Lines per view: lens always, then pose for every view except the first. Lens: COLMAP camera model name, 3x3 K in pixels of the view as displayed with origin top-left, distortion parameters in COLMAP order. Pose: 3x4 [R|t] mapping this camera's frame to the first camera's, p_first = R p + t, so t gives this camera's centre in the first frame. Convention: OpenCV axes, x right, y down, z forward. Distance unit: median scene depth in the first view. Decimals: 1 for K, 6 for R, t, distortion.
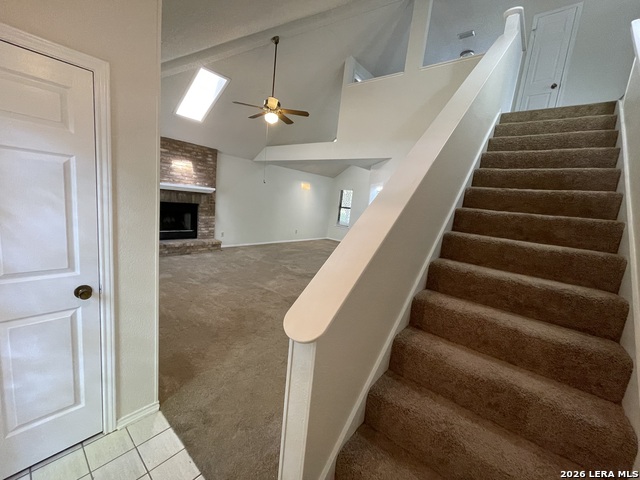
lens RADIAL K [[267.4, 0, 320.0], [0, 267.4, 240.0], [0, 0, 1]] dist [0.021012, 0.000072]
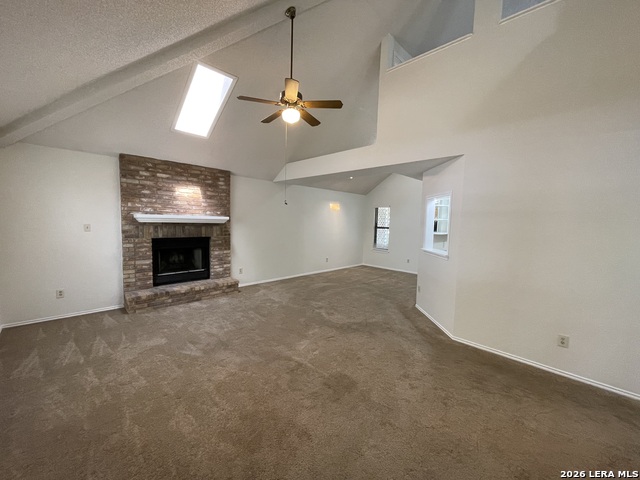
lens RADIAL K [[267.4, 0, 320.0], [0, 267.4, 240.0], [0, 0, 1]] dist [0.021012, 0.000072]
pose [[0.993417, -0.066799, -0.093063, -0.042815], [0.059254, 0.994901, -0.081610, -0.040724], [0.098040, 0.075559, 0.992310, 0.232076]]
